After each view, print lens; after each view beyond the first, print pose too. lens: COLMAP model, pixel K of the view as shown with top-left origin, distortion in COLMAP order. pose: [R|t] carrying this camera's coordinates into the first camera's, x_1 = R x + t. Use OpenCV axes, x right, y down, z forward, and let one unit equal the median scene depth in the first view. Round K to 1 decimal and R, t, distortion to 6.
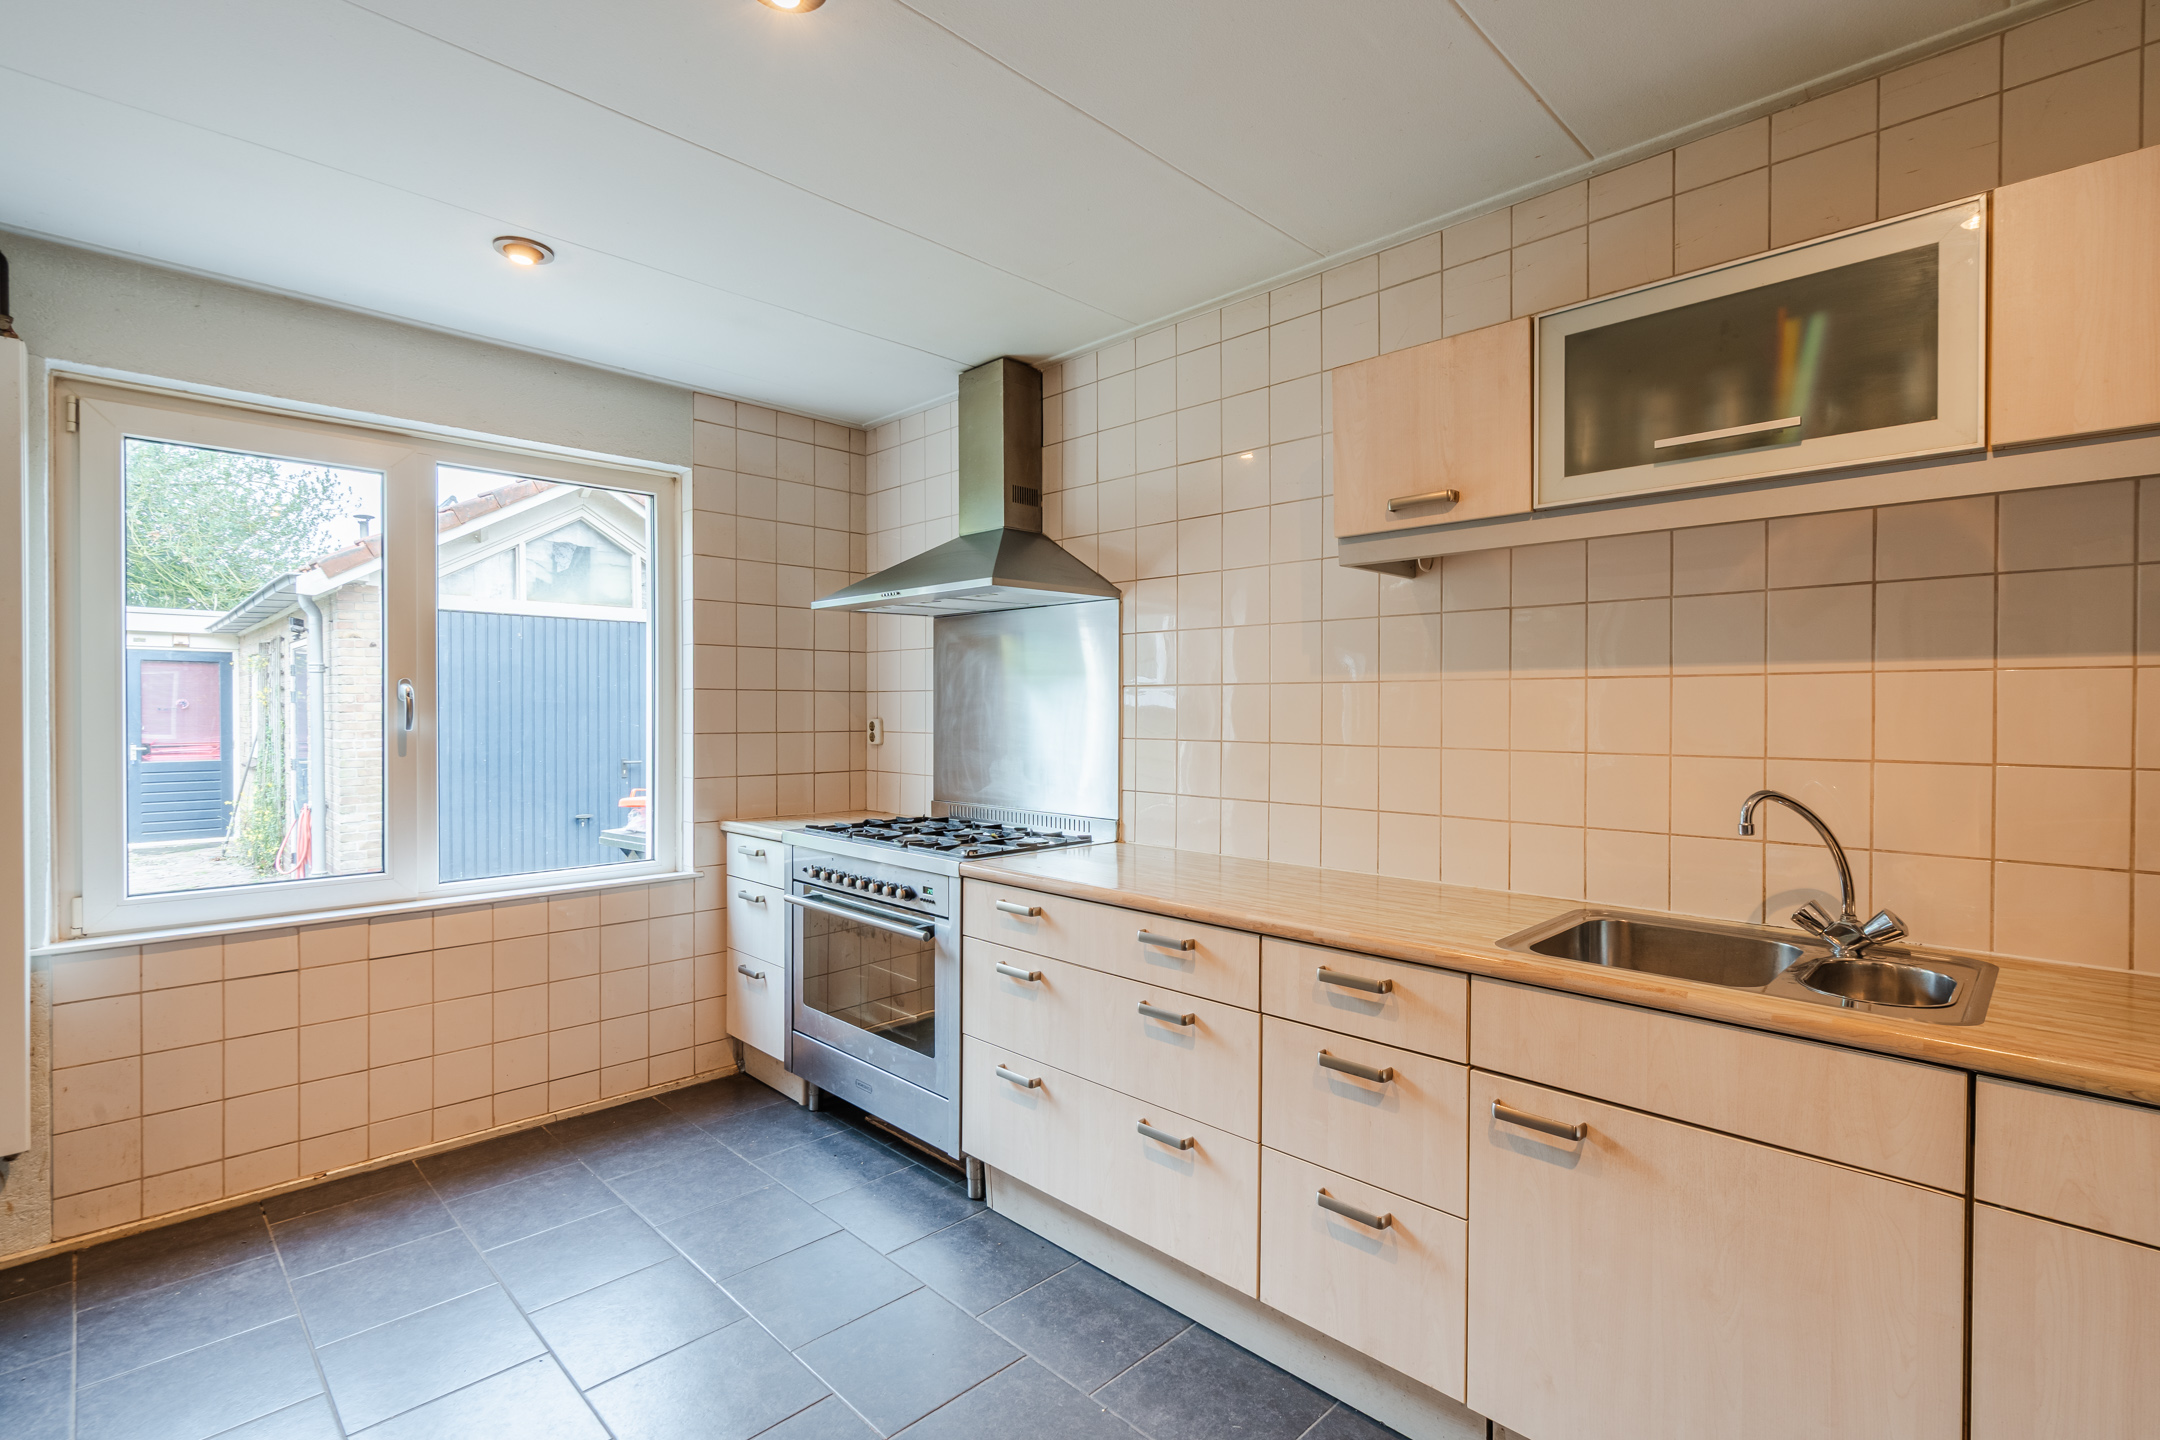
lens RADIAL K [[1011.2, 0, 1086.5], [0, 1011.2, 716.5], [0, 0, 1]] dist [0.003124, 0.000511]
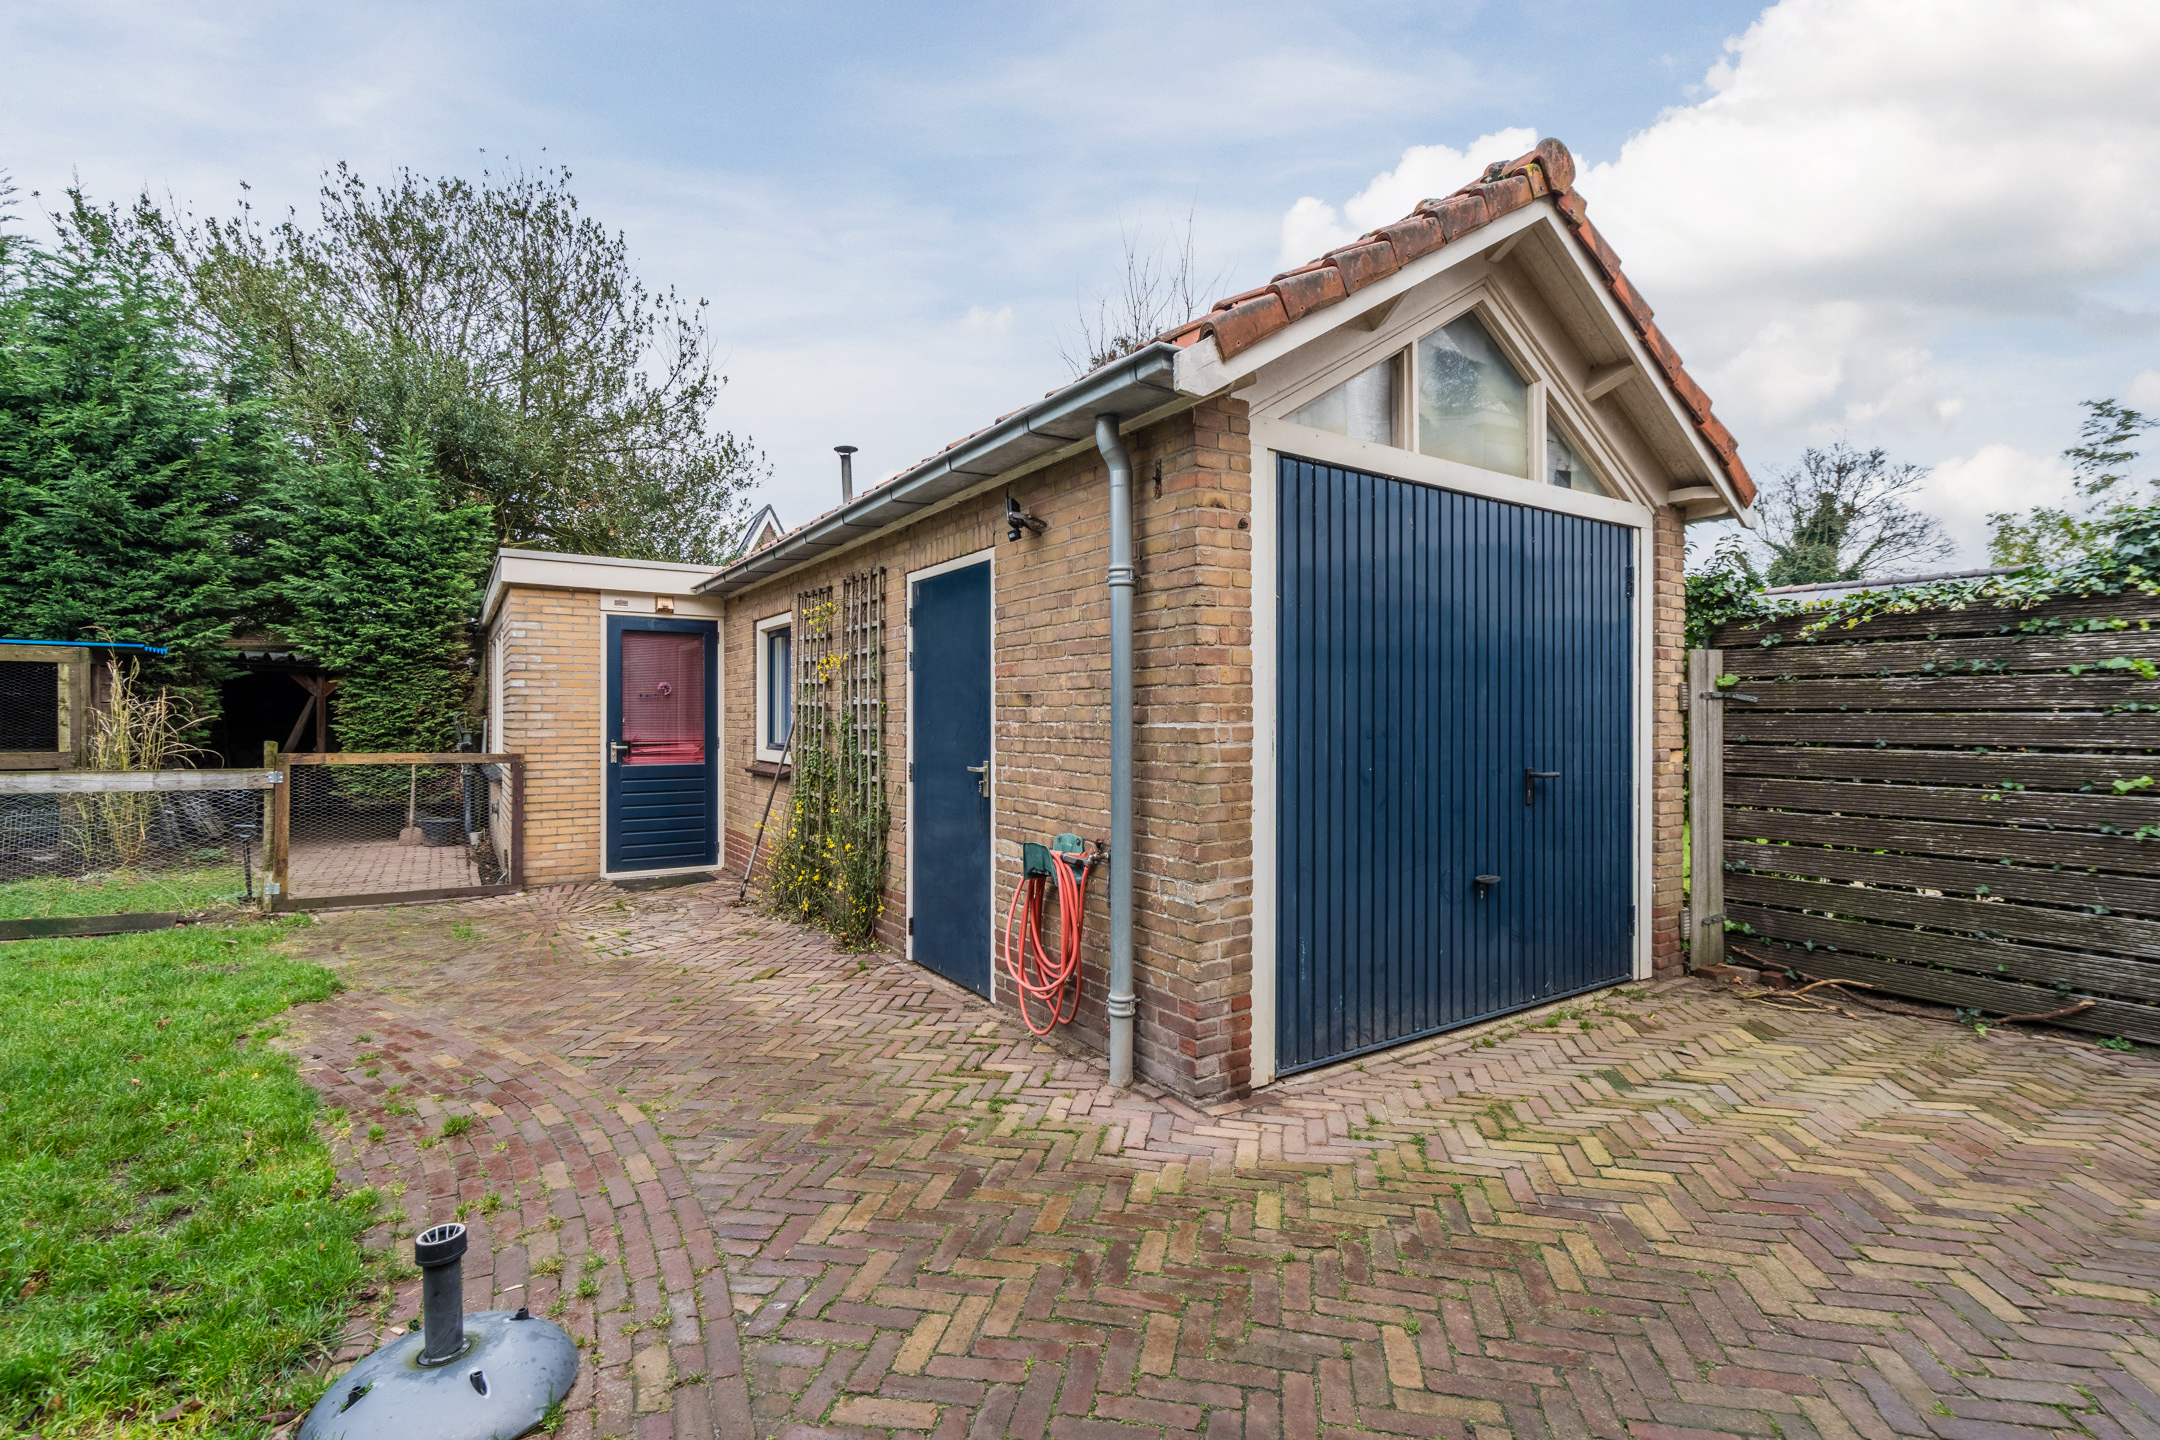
lens RADIAL K [[1011.2, 0, 1086.5], [0, 1011.2, 716.5], [0, 0, 1]] dist [0.003124, 0.000511]
pose [[0.978029, -0.000516, -0.208471, -0.486631], [-0.001553, 0.999951, -0.009764, 0.017439], [0.208465, 0.009874, 0.977980, 0.374170]]
